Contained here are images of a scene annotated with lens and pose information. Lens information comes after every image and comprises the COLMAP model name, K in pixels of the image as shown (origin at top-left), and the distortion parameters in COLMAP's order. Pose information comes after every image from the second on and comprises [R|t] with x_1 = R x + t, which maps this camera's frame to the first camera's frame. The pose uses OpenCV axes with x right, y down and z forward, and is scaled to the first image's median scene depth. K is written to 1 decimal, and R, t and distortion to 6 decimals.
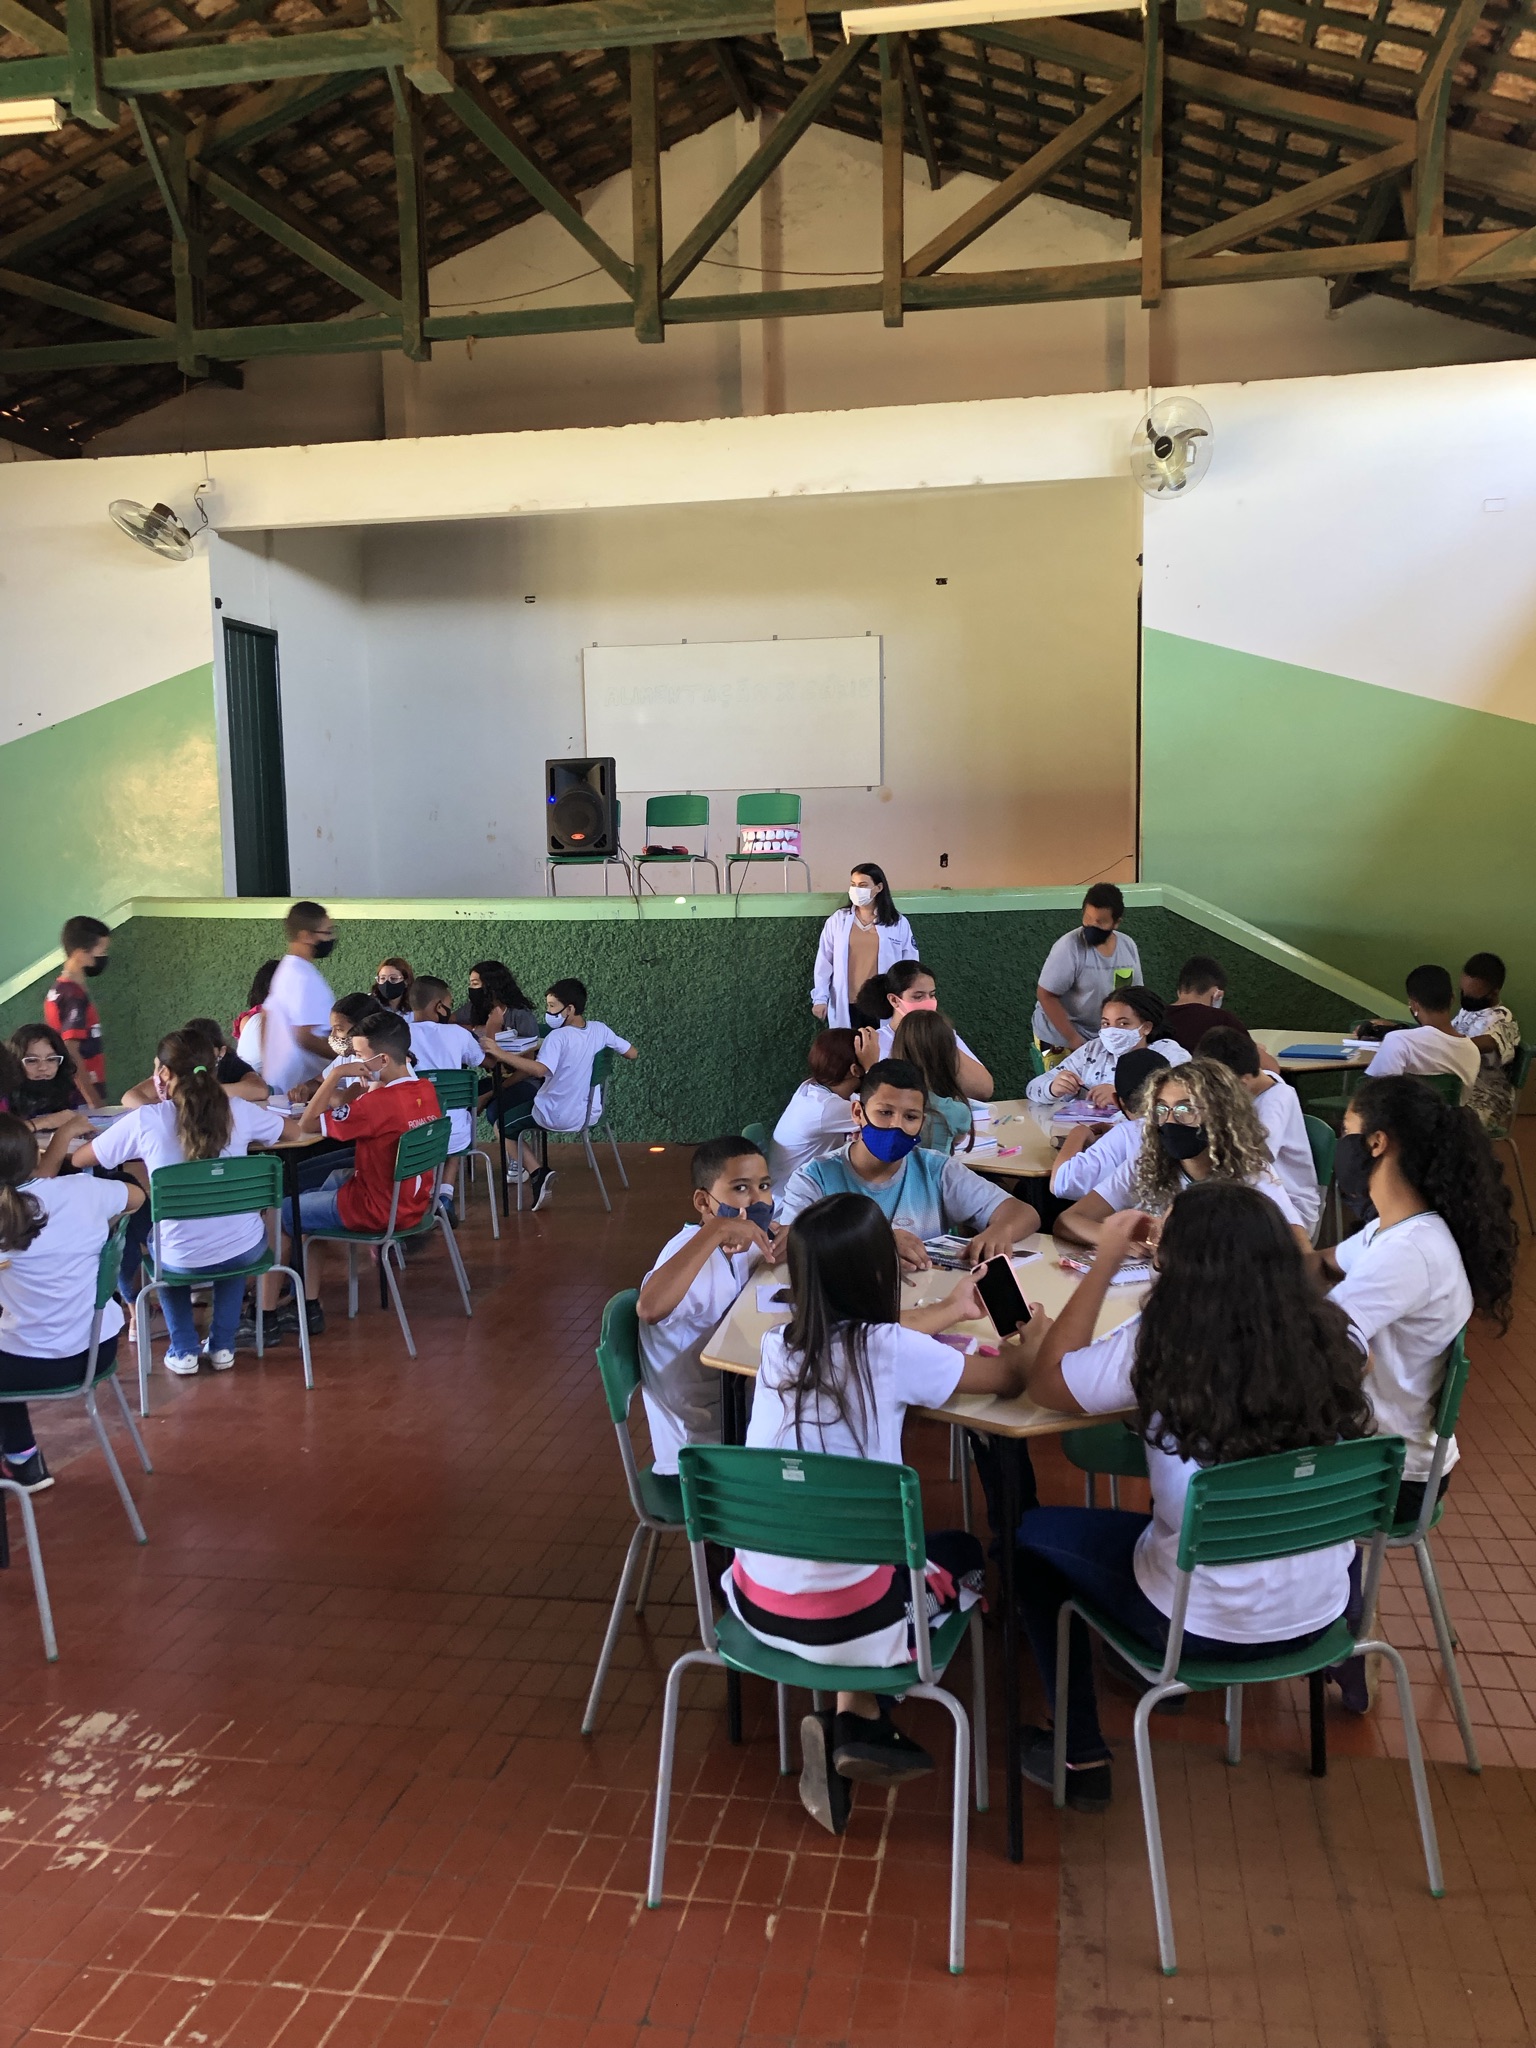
lens RADIAL K [[1661.5, 0, 766.4], [0, 1661.5, 1034.4], [0, 0, 1]] dist [0.024810, -0.017983]
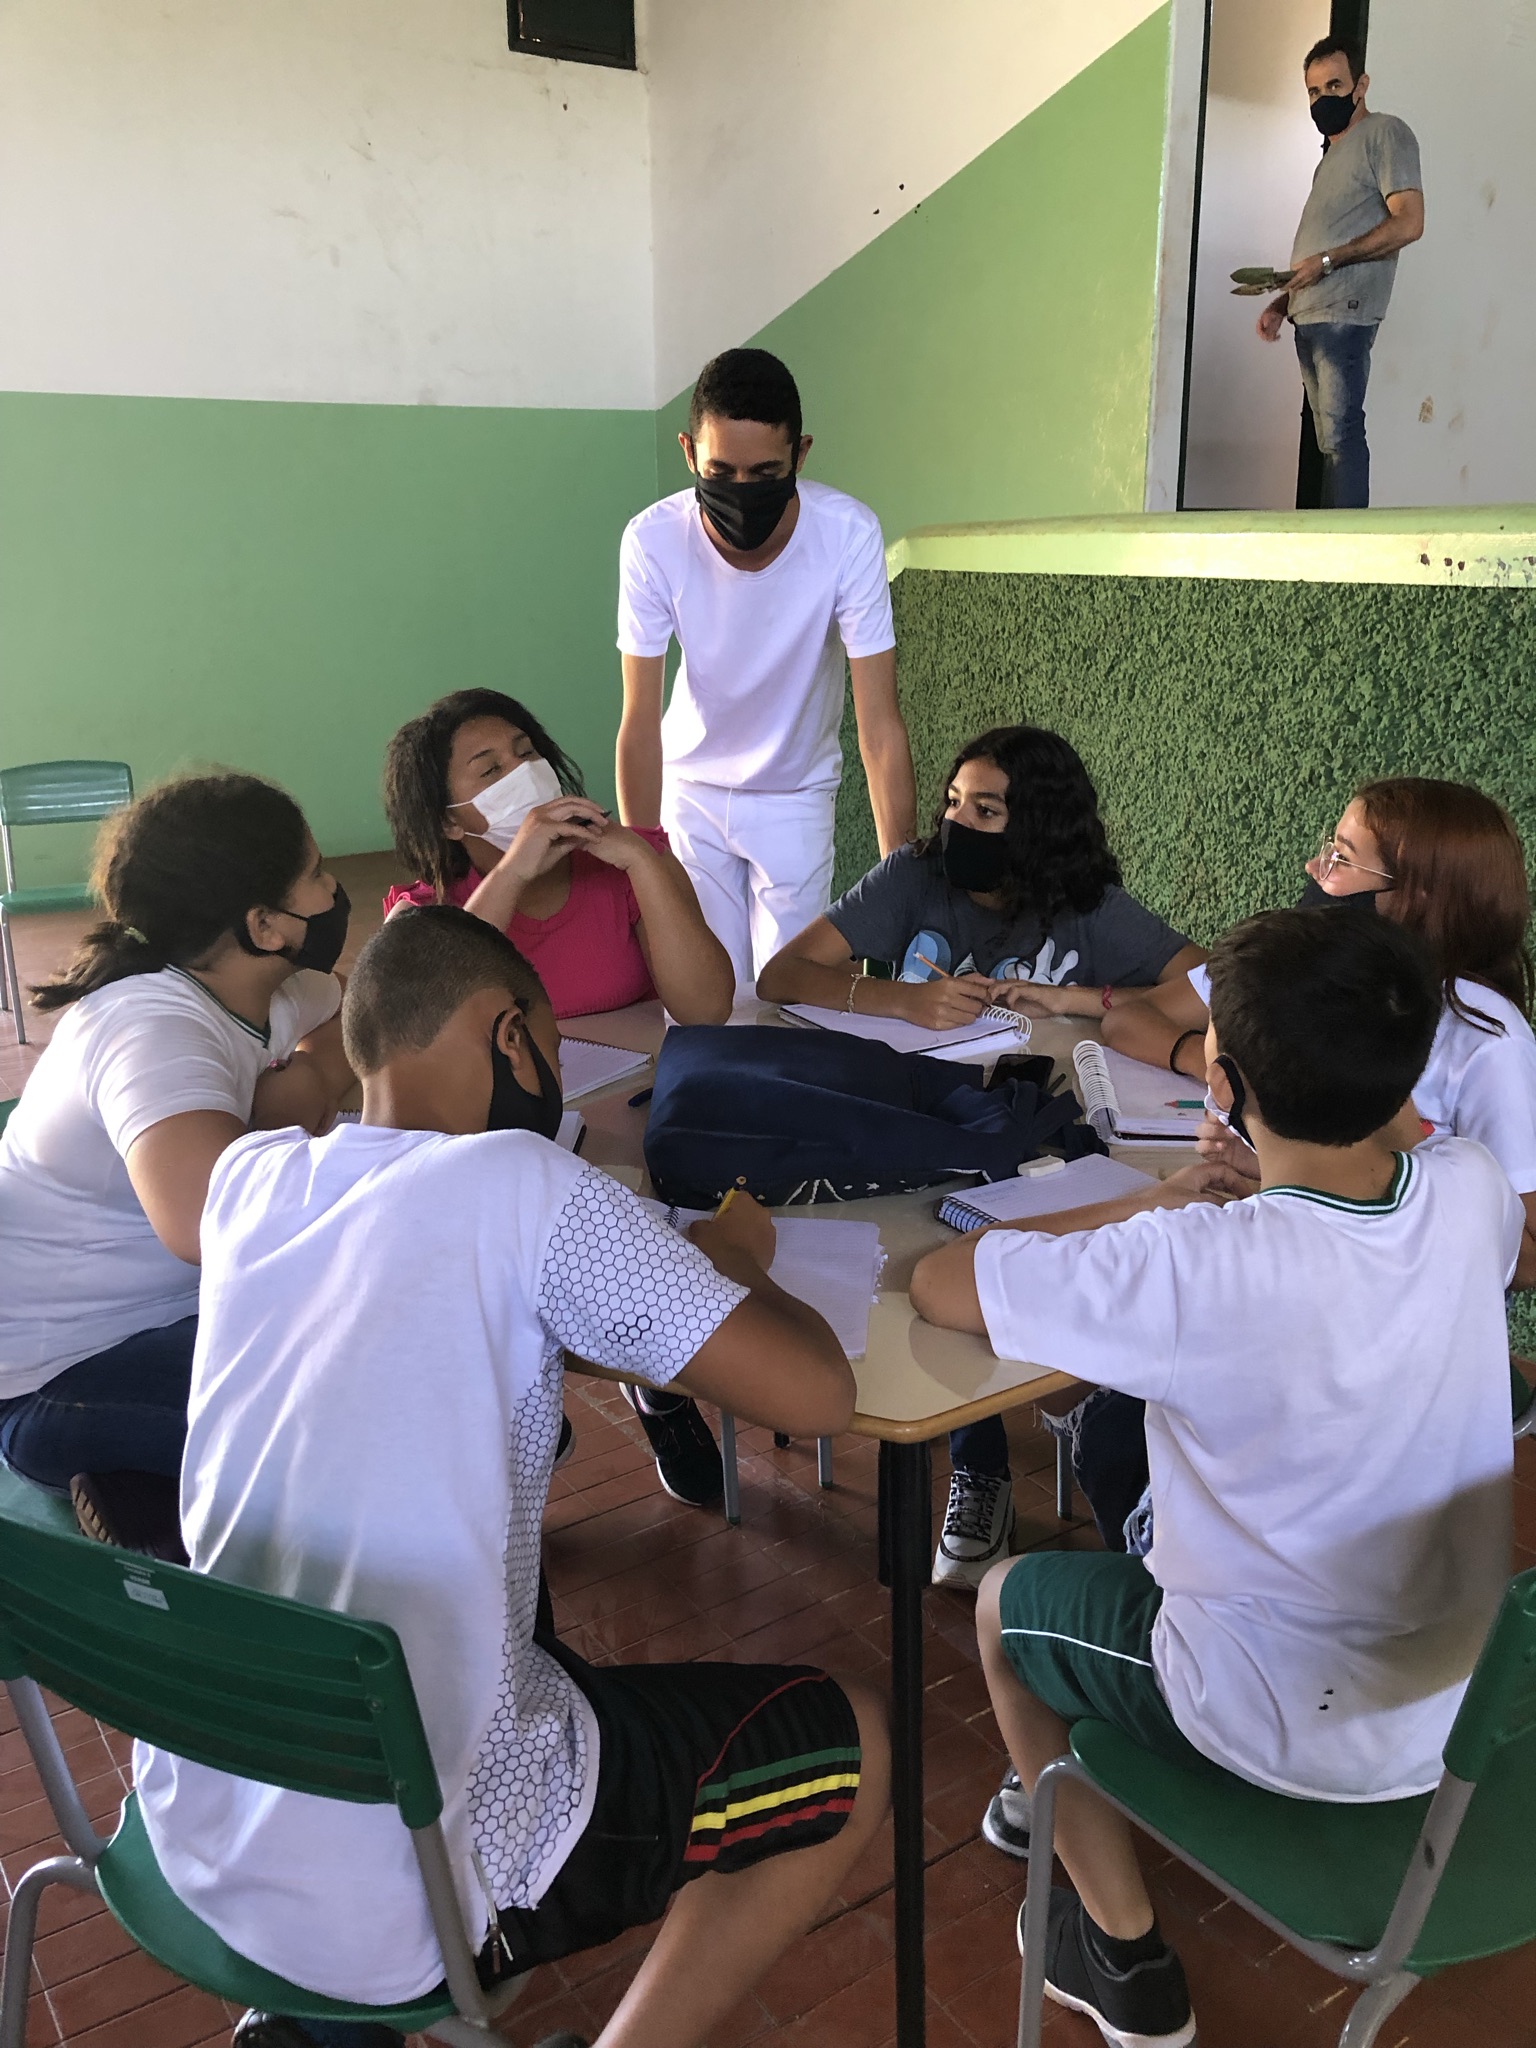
lens RADIAL K [[1665.6, 0, 759.6], [0, 1665.6, 1032.6], [0, 0, 1]] dist [0.031321, -0.037599]
pose [[0.703089, 0.211044, -0.679063, -0.046396], [-0.087262, 0.973333, 0.212150, -0.040105], [0.705728, -0.089904, 0.702756, 0.635702]]
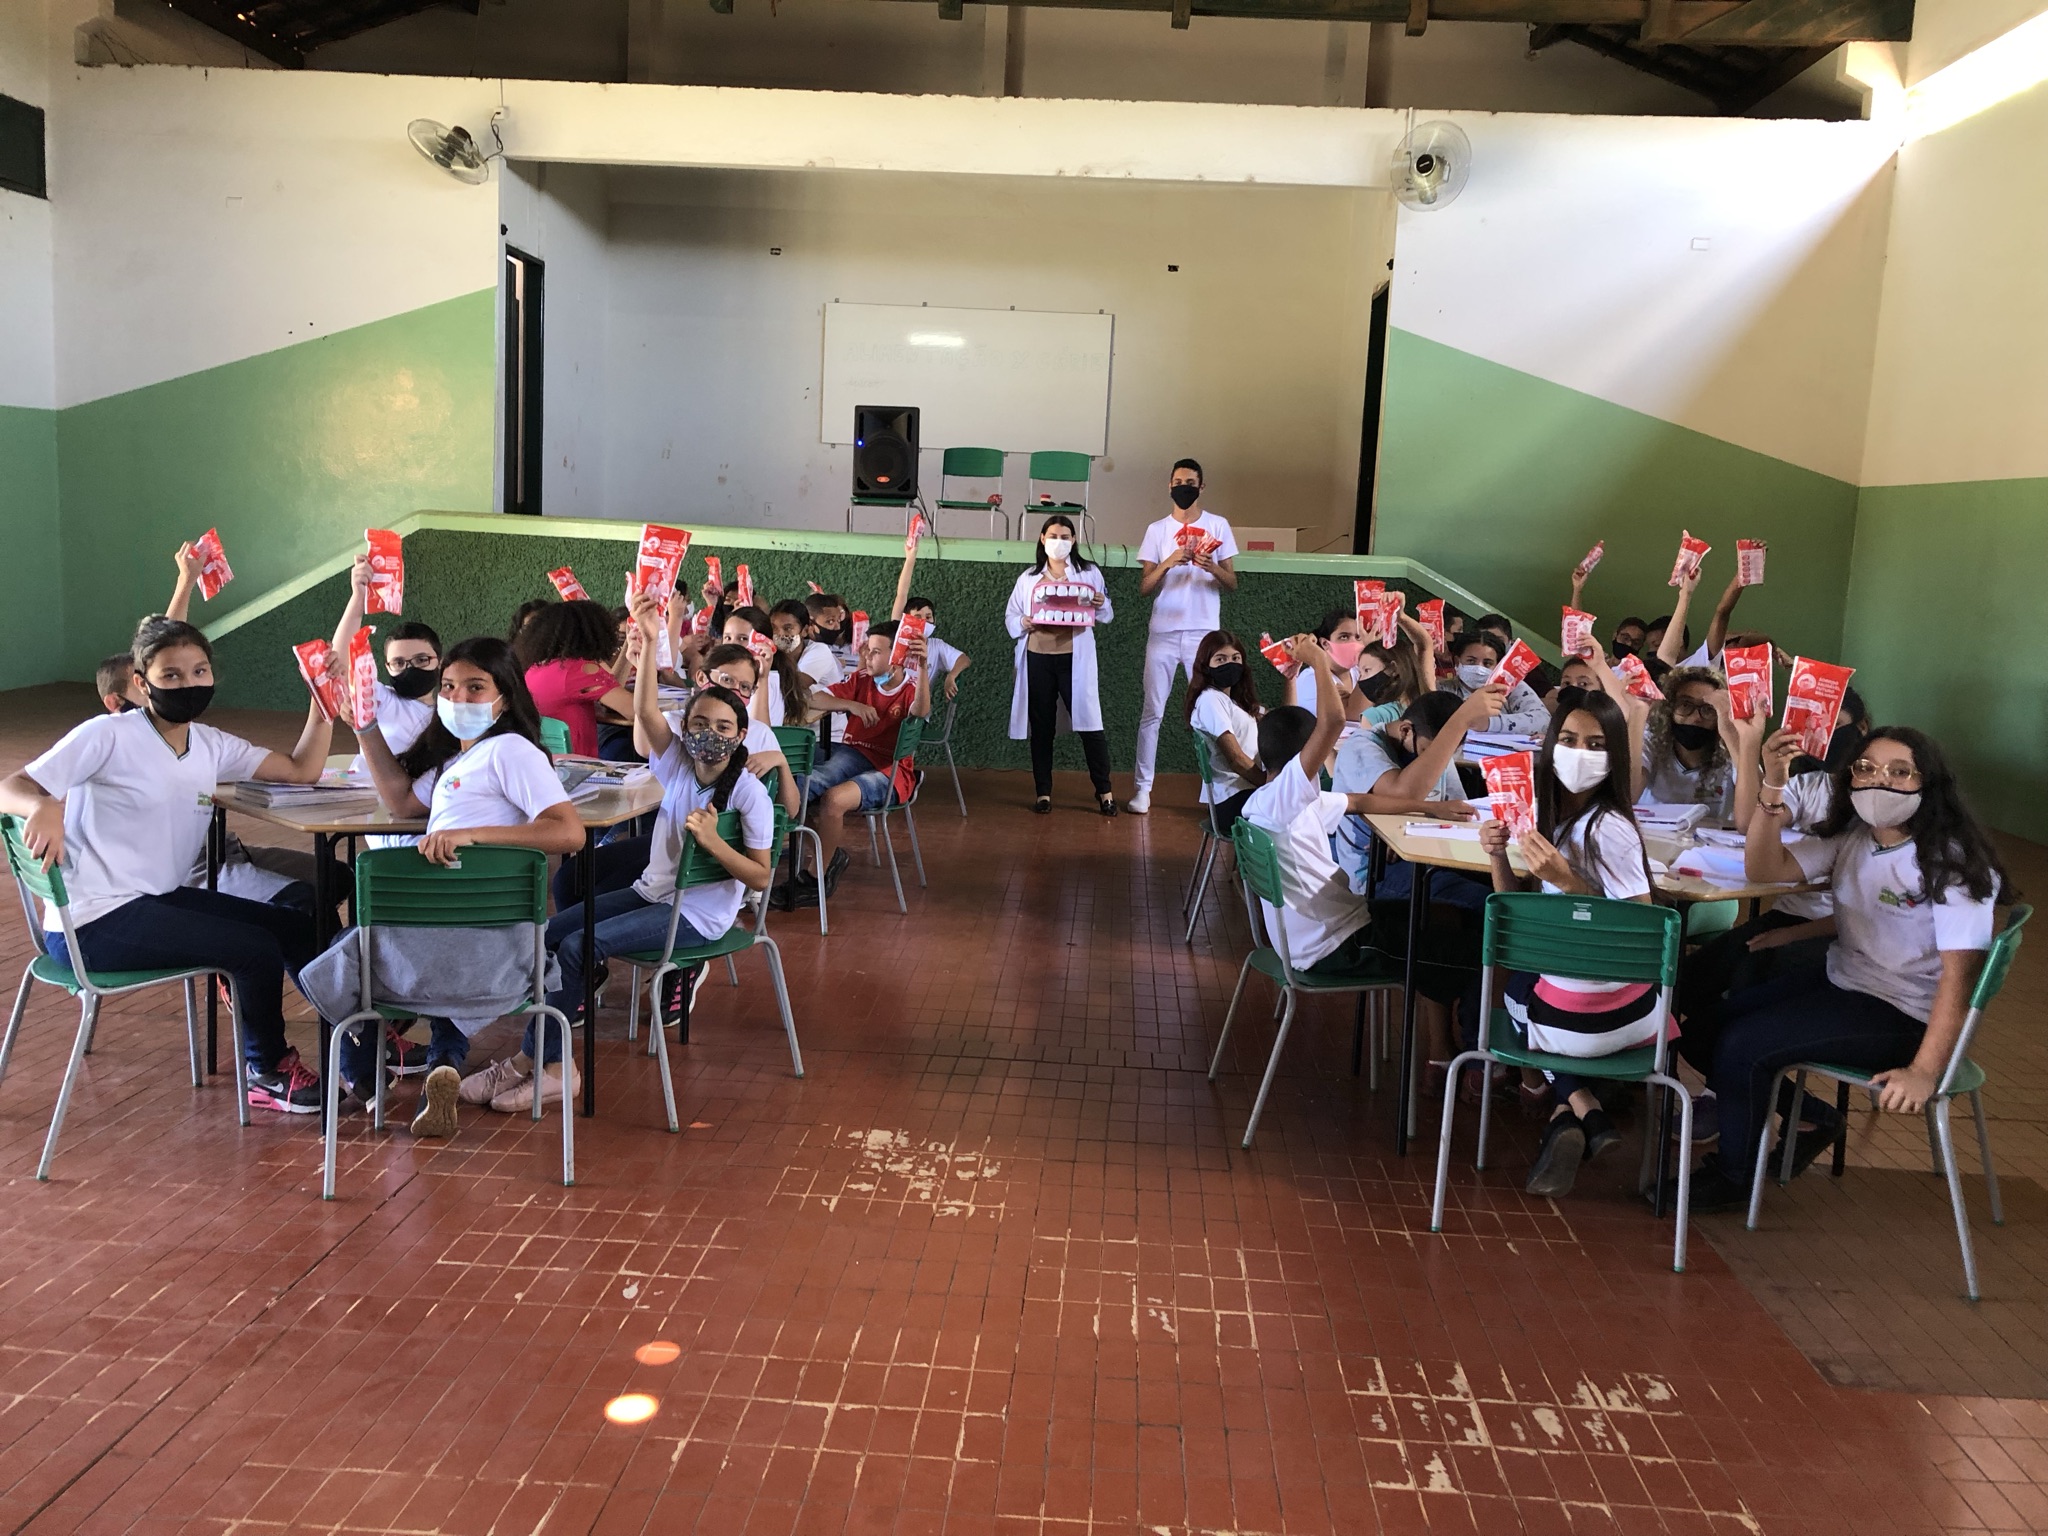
lens RADIAL K [[1665.6, 0, 1013.7], [0, 1665.6, 754.8], [0, 0, 1]] dist [0.031321, -0.037599]
pose [[0.990660, 0.049051, 0.127230, -0.146358], [-0.051797, 0.998489, 0.018365, 0.031306], [-0.126136, -0.024783, 0.991703, -0.072606]]
